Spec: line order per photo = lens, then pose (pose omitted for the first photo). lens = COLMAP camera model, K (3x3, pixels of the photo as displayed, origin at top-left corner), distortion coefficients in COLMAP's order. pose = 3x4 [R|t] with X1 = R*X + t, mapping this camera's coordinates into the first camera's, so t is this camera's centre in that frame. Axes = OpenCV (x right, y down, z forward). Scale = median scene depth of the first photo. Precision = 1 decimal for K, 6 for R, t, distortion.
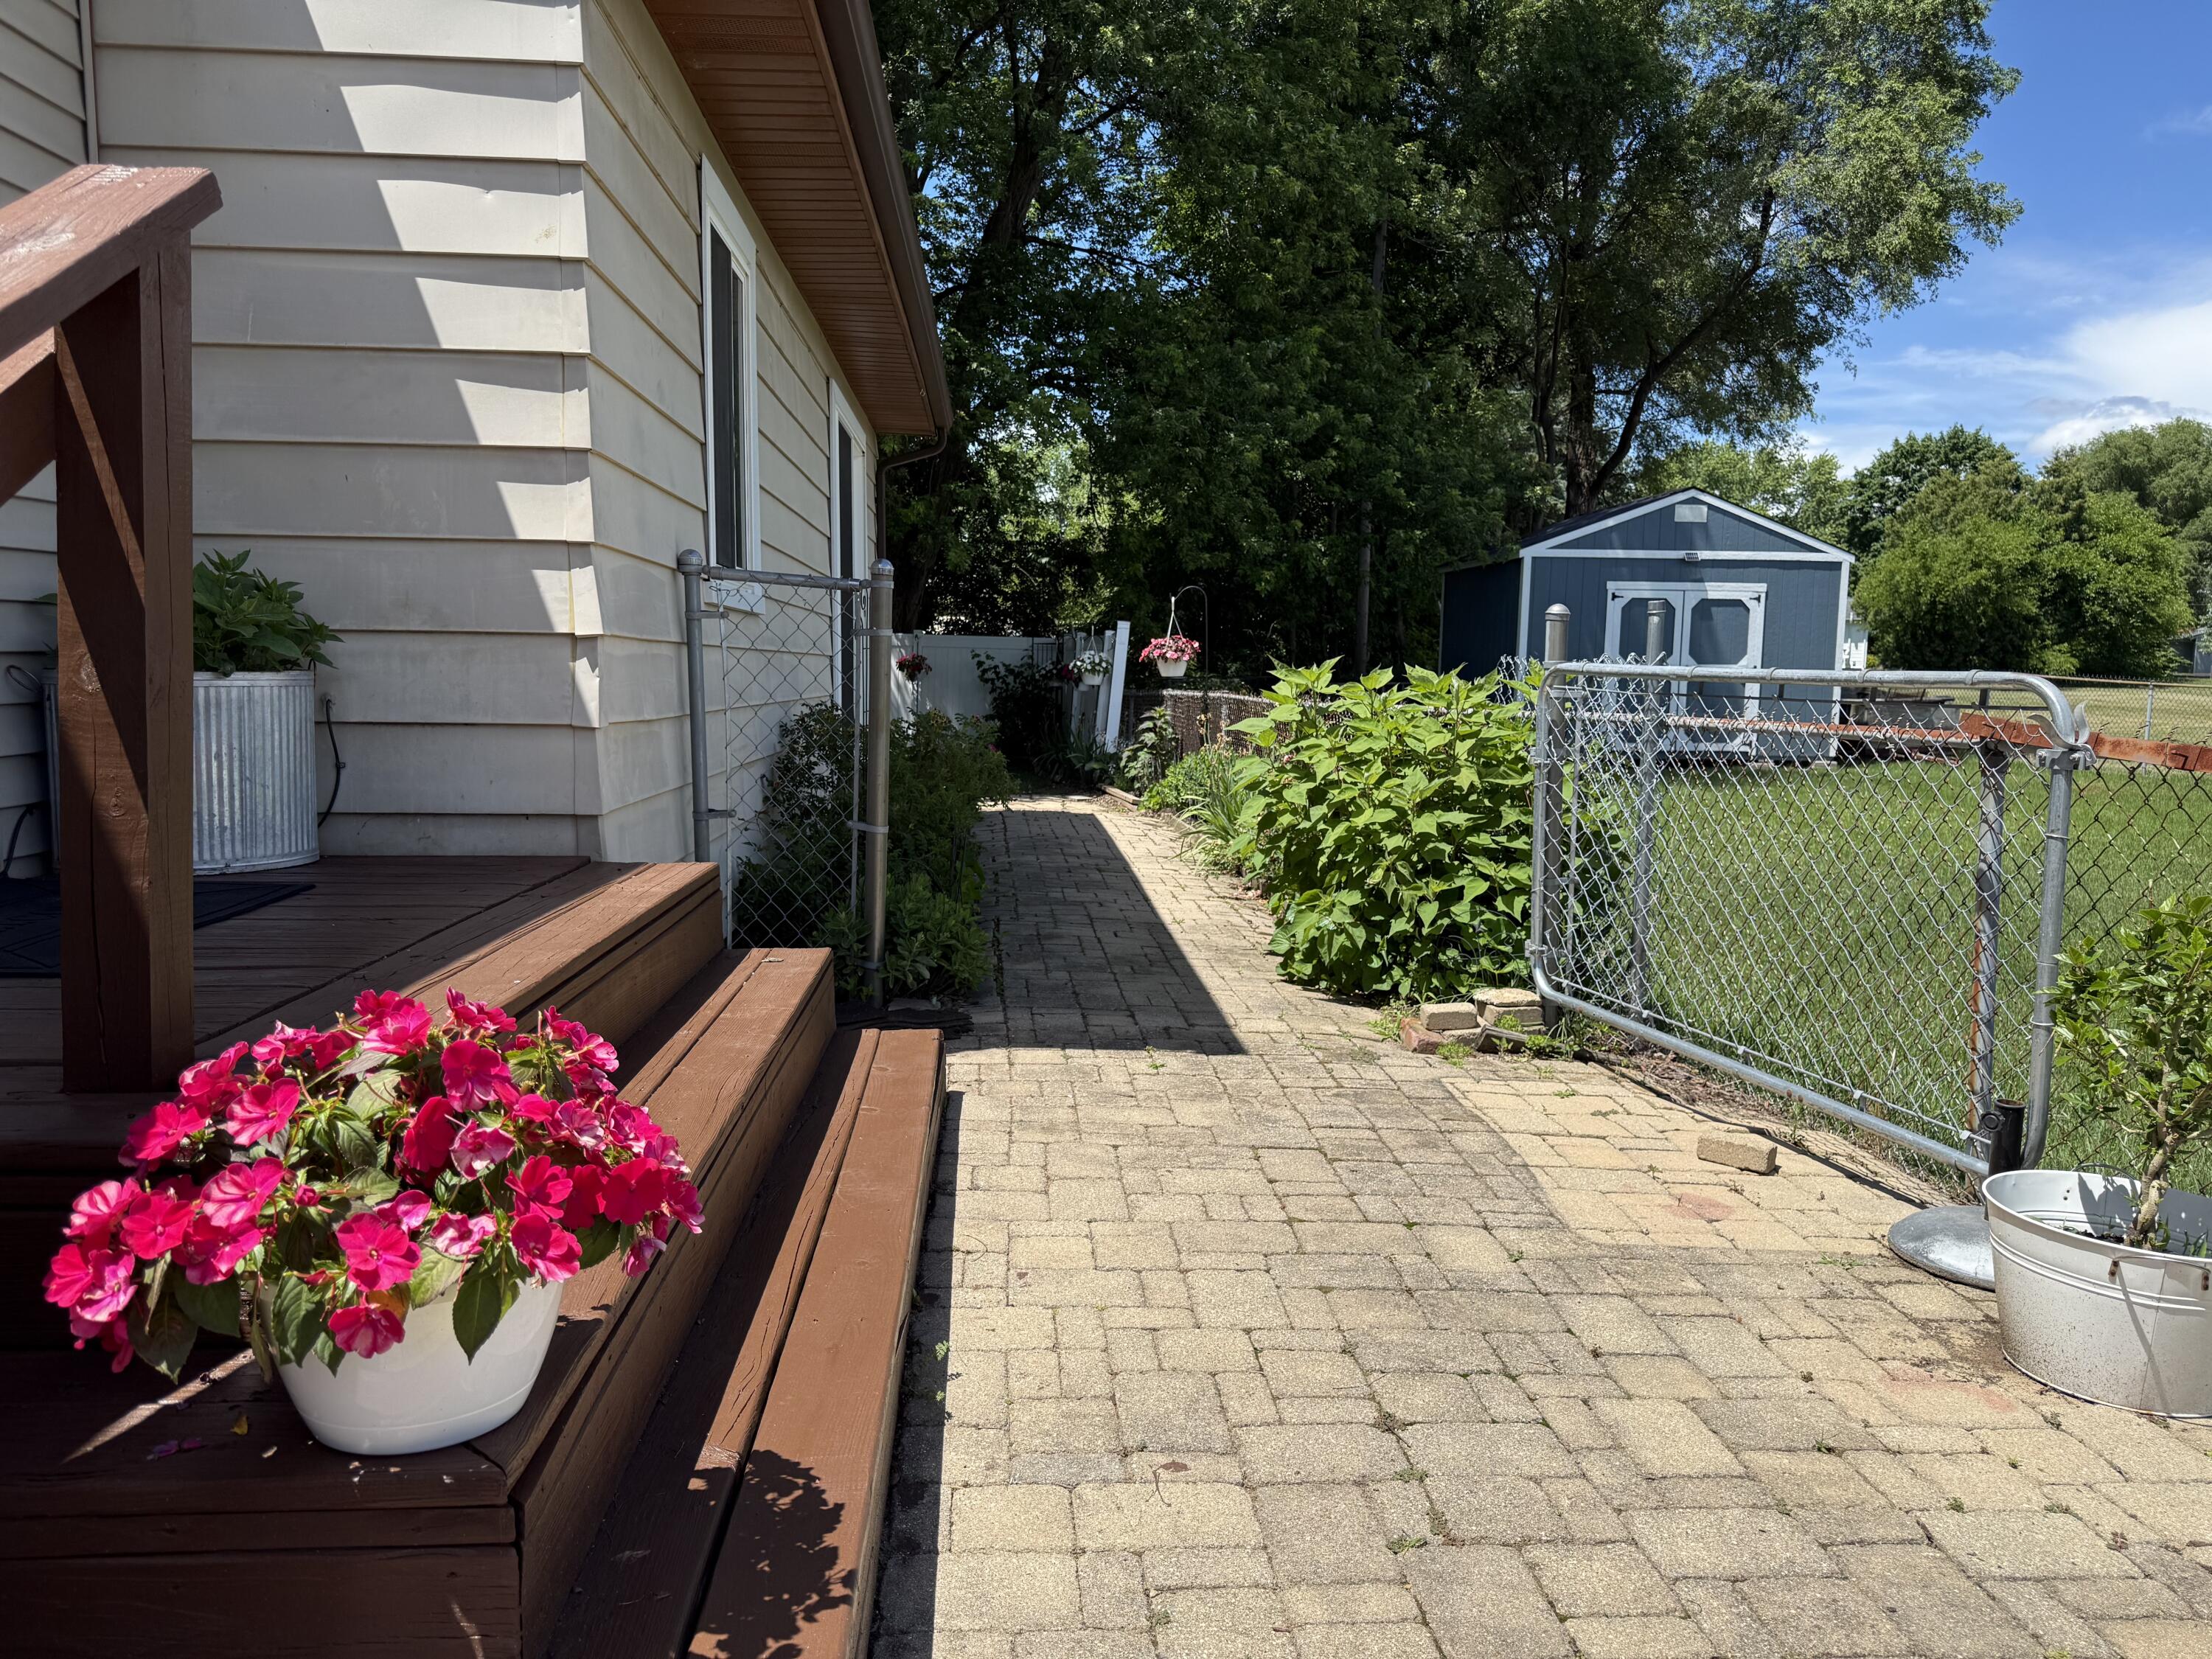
lens RADIAL K [[1561.1, 0, 1101.4], [0, 1561.1, 832.6], [0, 0, 1]] dist [0.056013, -0.067551]
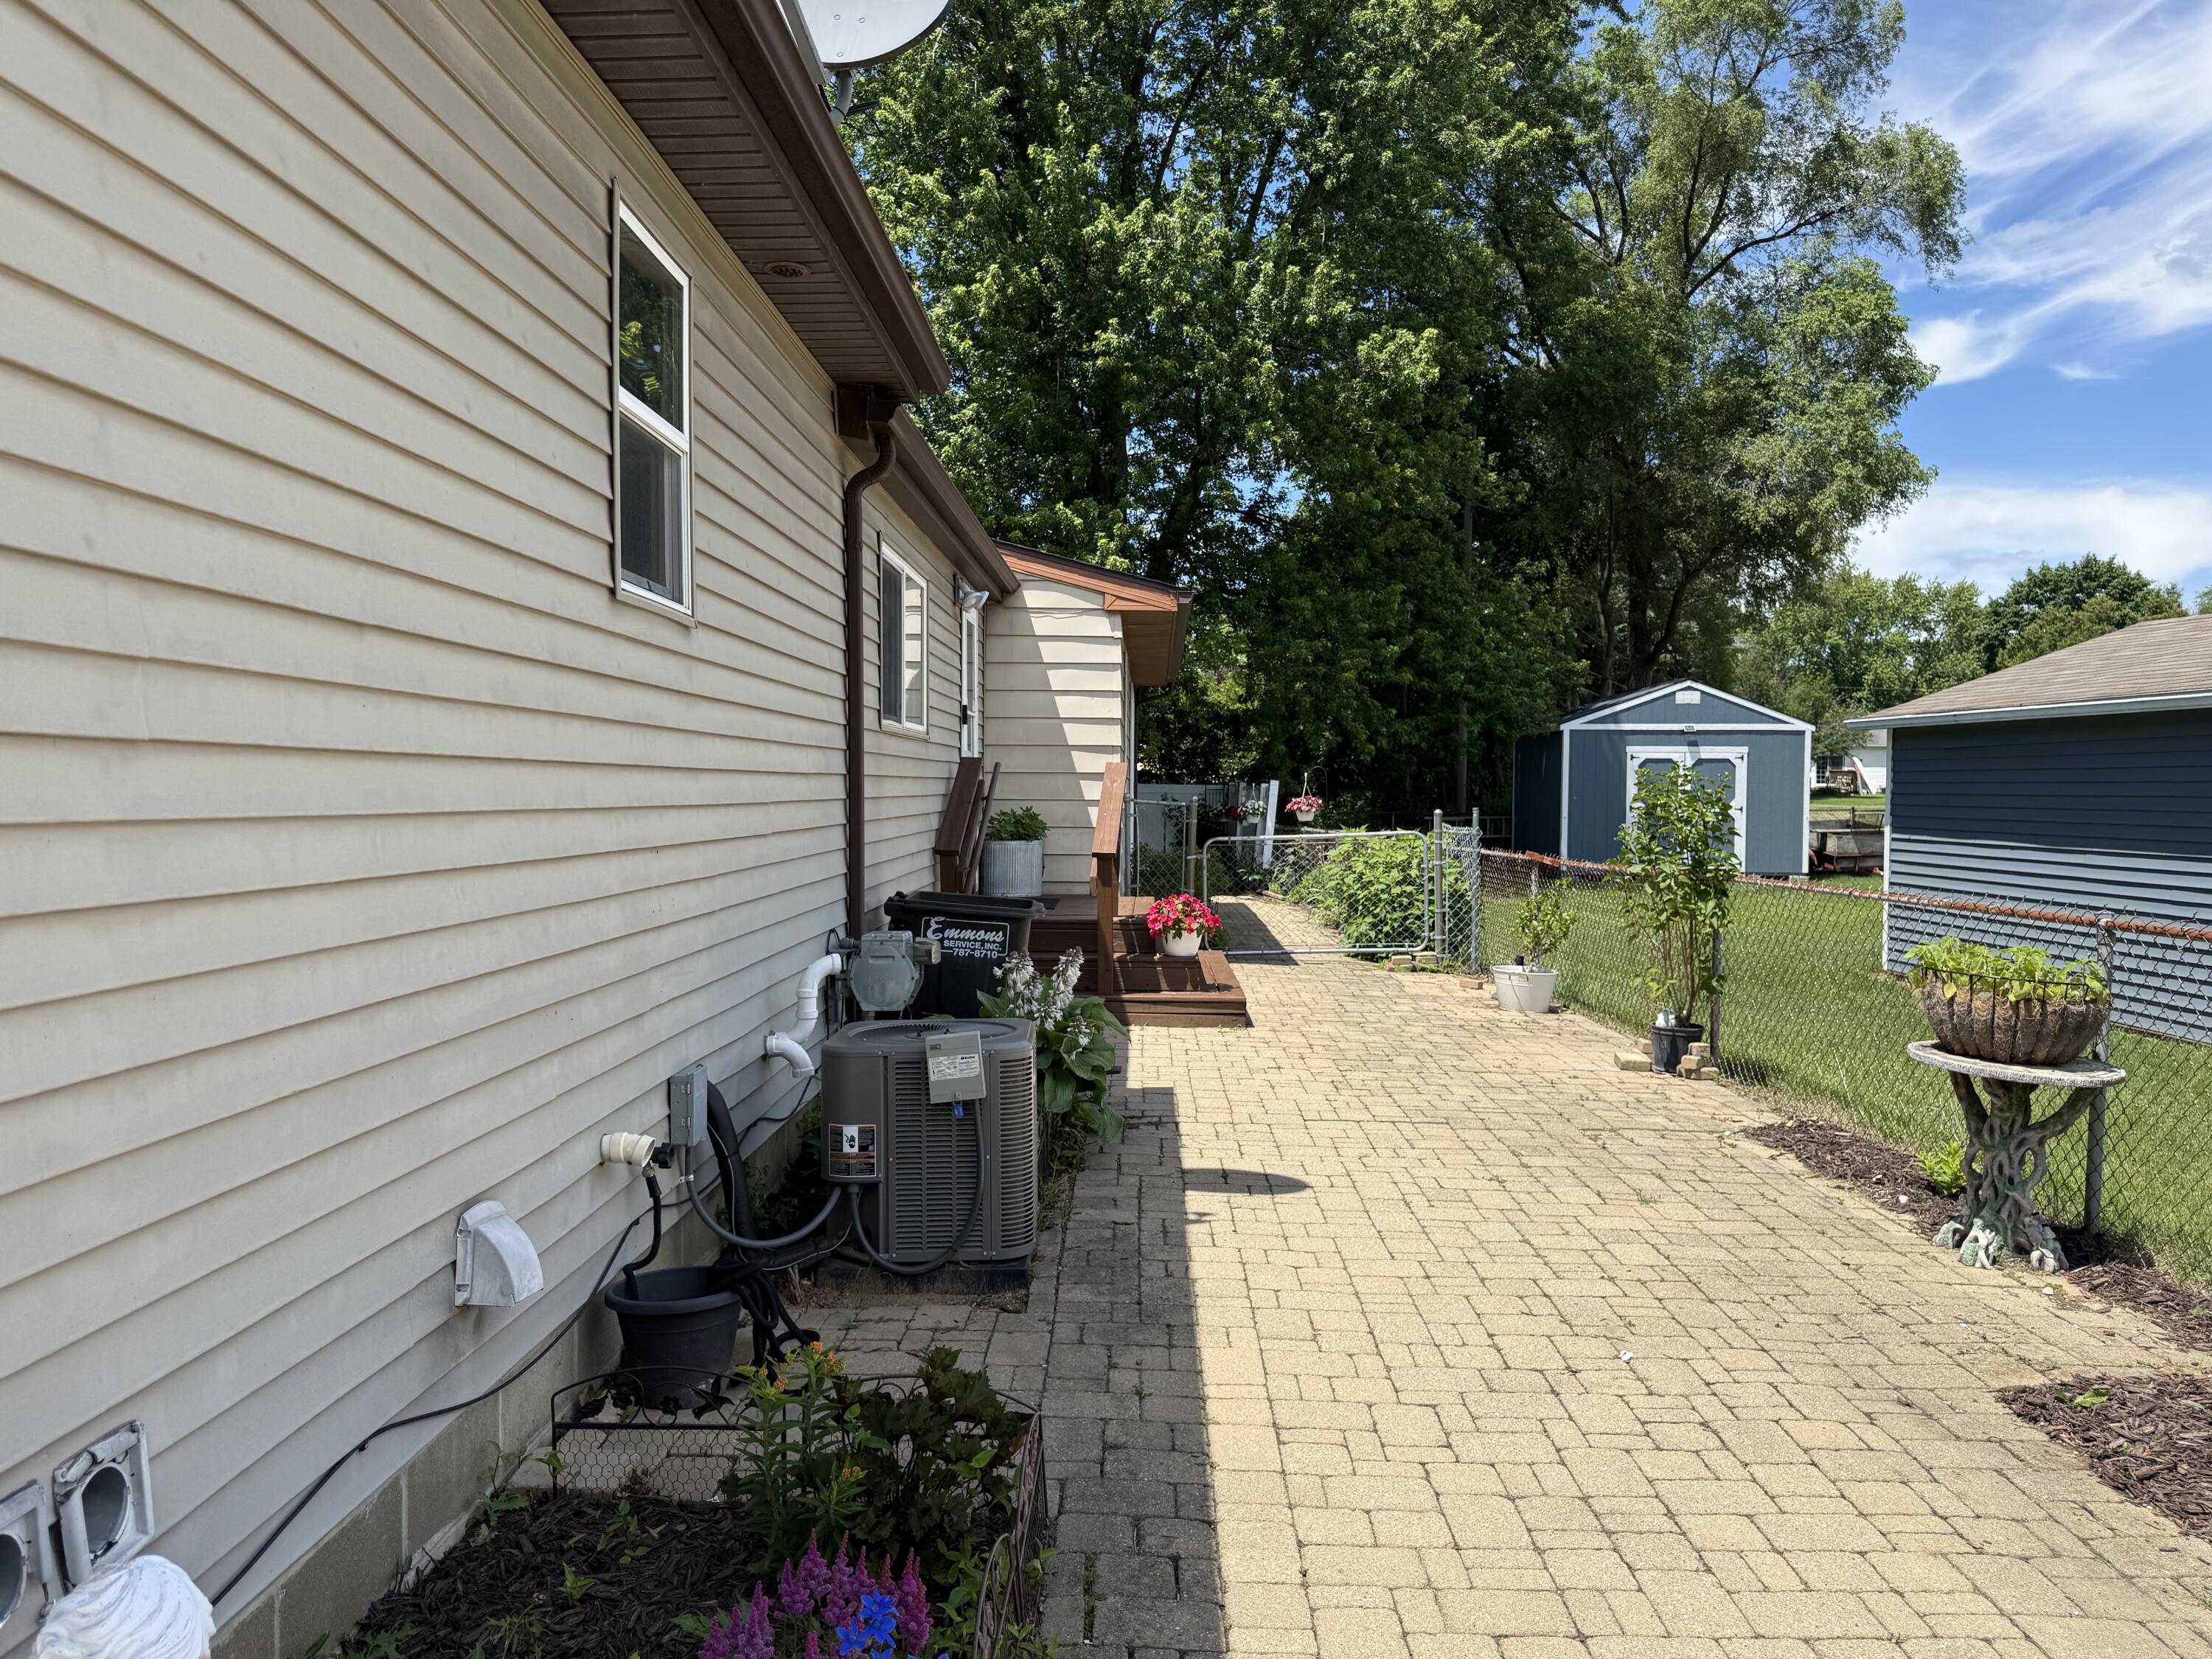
lens RADIAL K [[1561.1, 0, 1102.5], [0, 1561.1, 827.4], [0, 0, 1]] dist [0.056013, -0.067551]
pose [[0.995721, -0.005224, -0.092264, -0.009866], [-0.002421, 0.996584, -0.082552, 0.026642], [0.092380, 0.082422, 0.992307, -0.409702]]
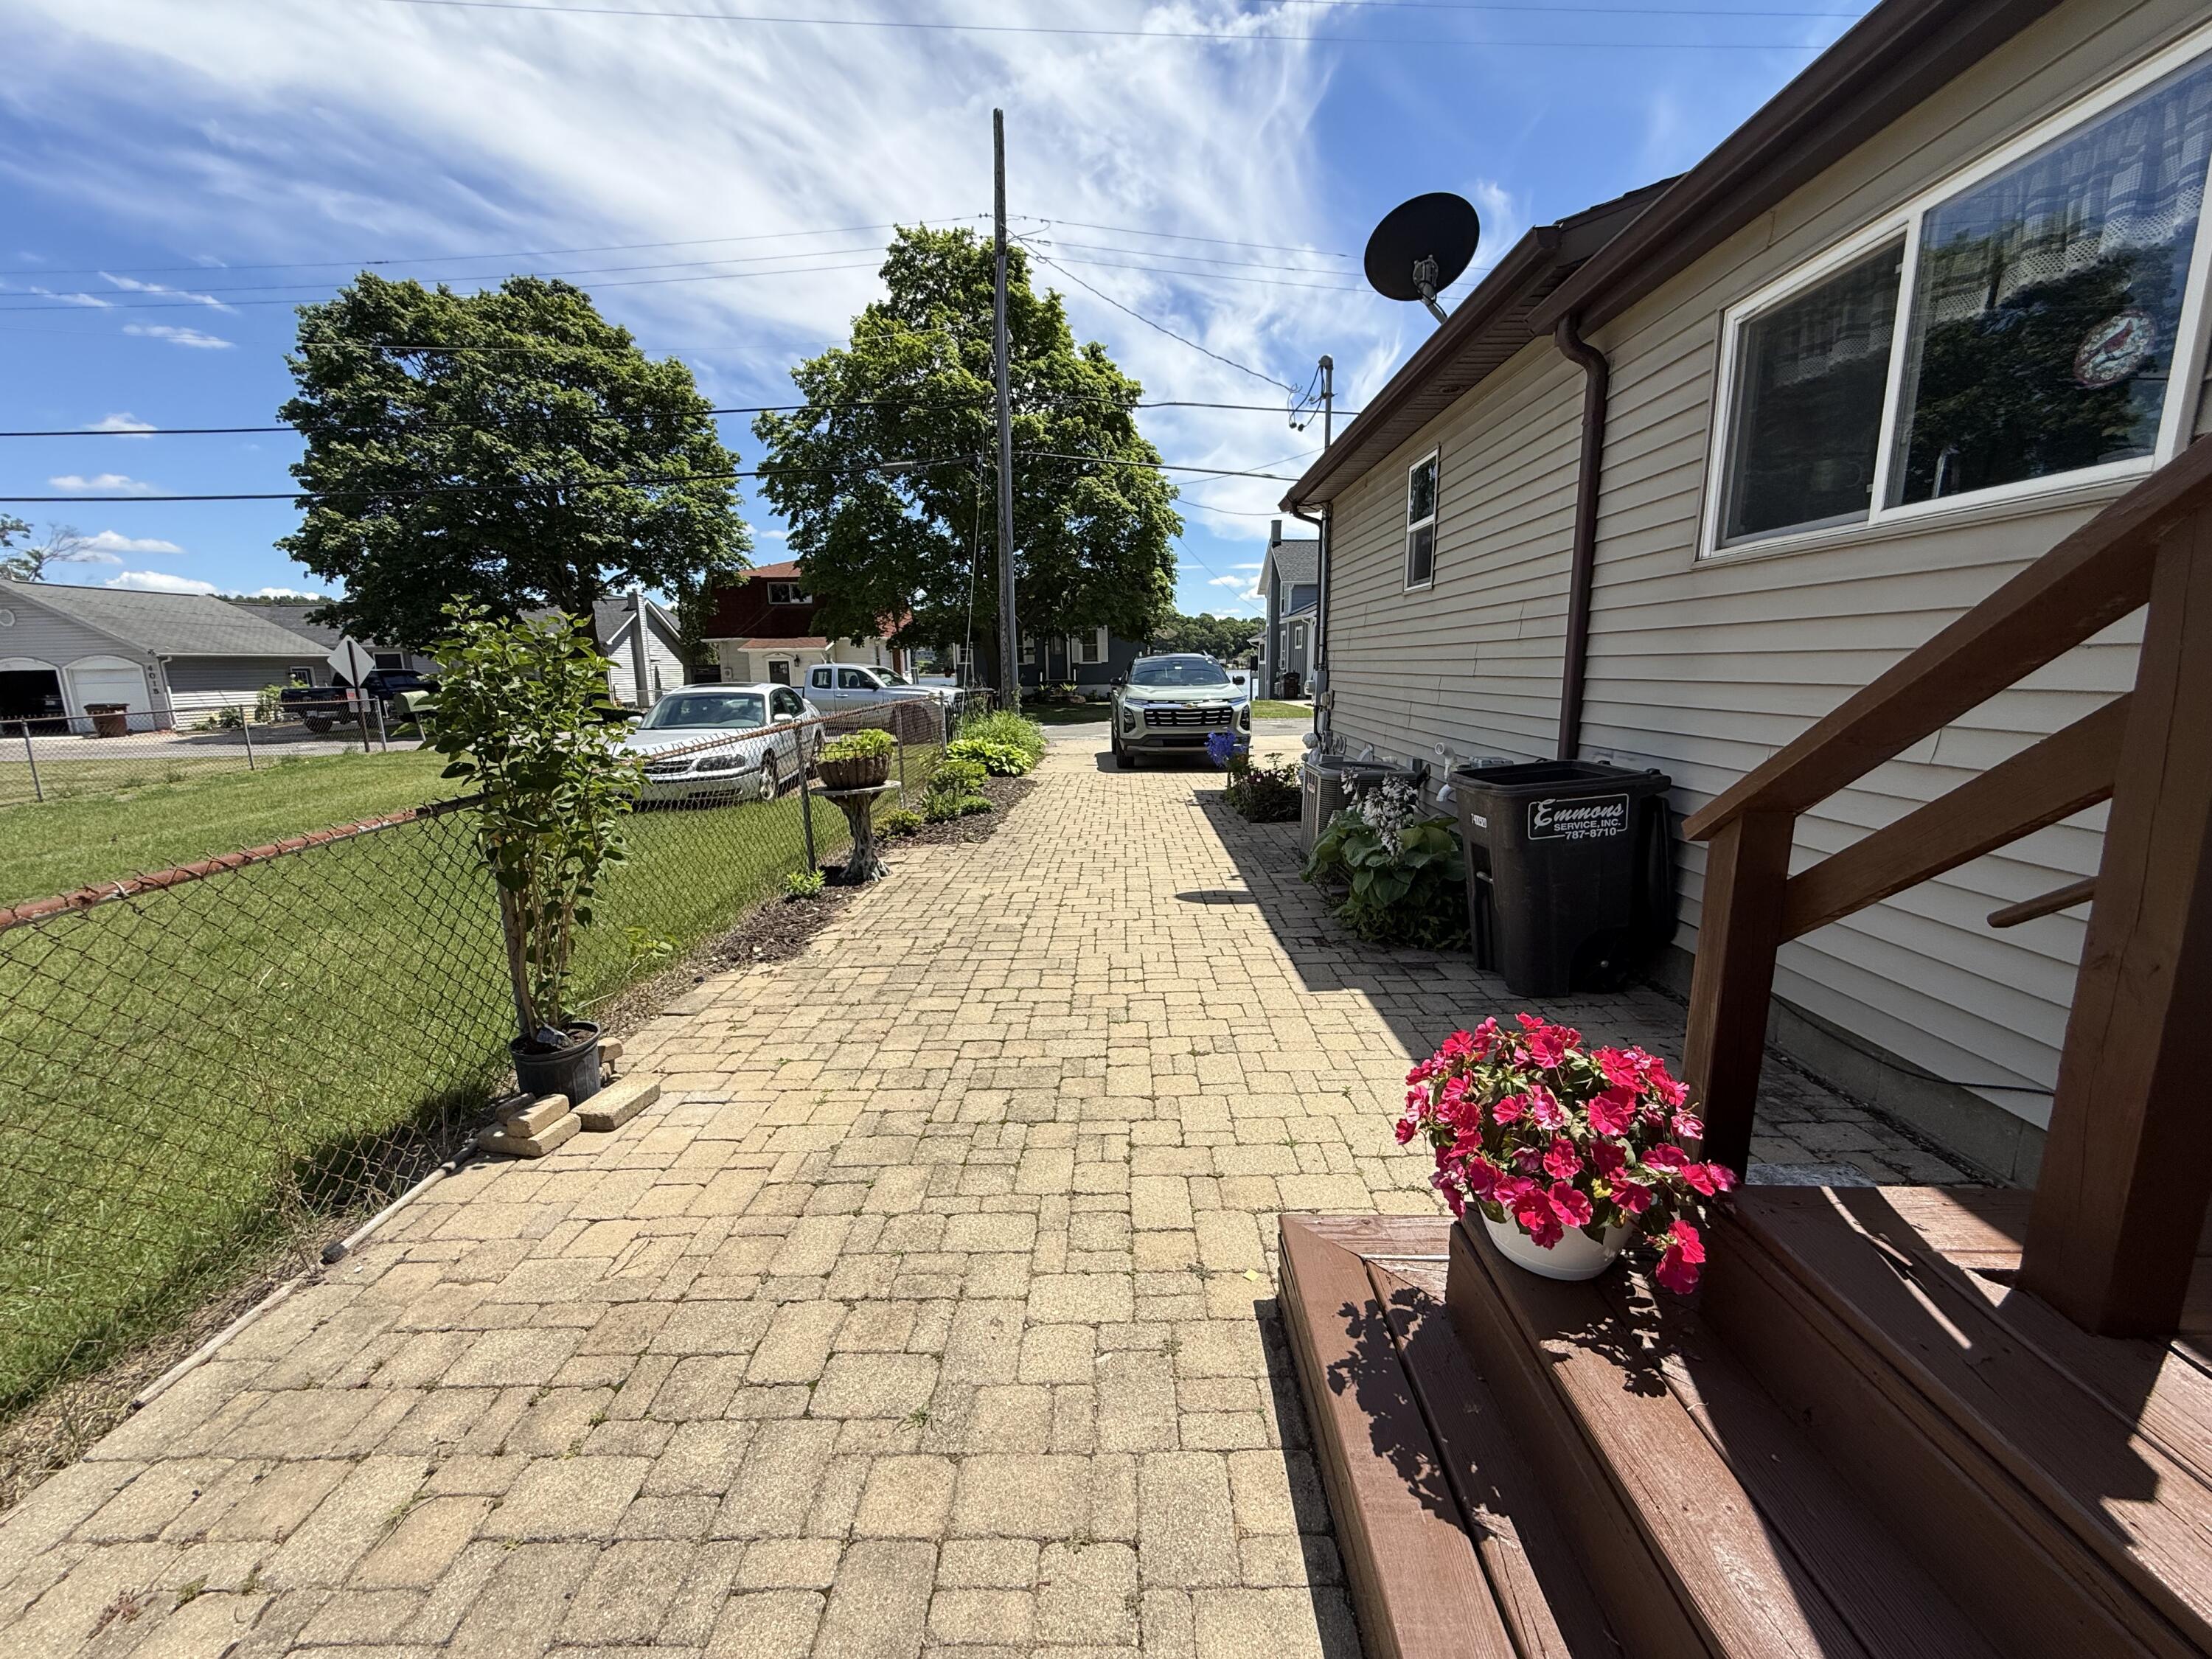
lens RADIAL K [[884.8, 0, 1095.2], [0, 884.8, 828.8], [0, 0, 1]] dist [0.000230, 0.000289]
pose [[-0.995595, -0.017171, 0.092169, 0.002010], [0.010320, 0.957041, 0.289768, -0.030380], [-0.093185, 0.289443, -0.952649, 0.140151]]
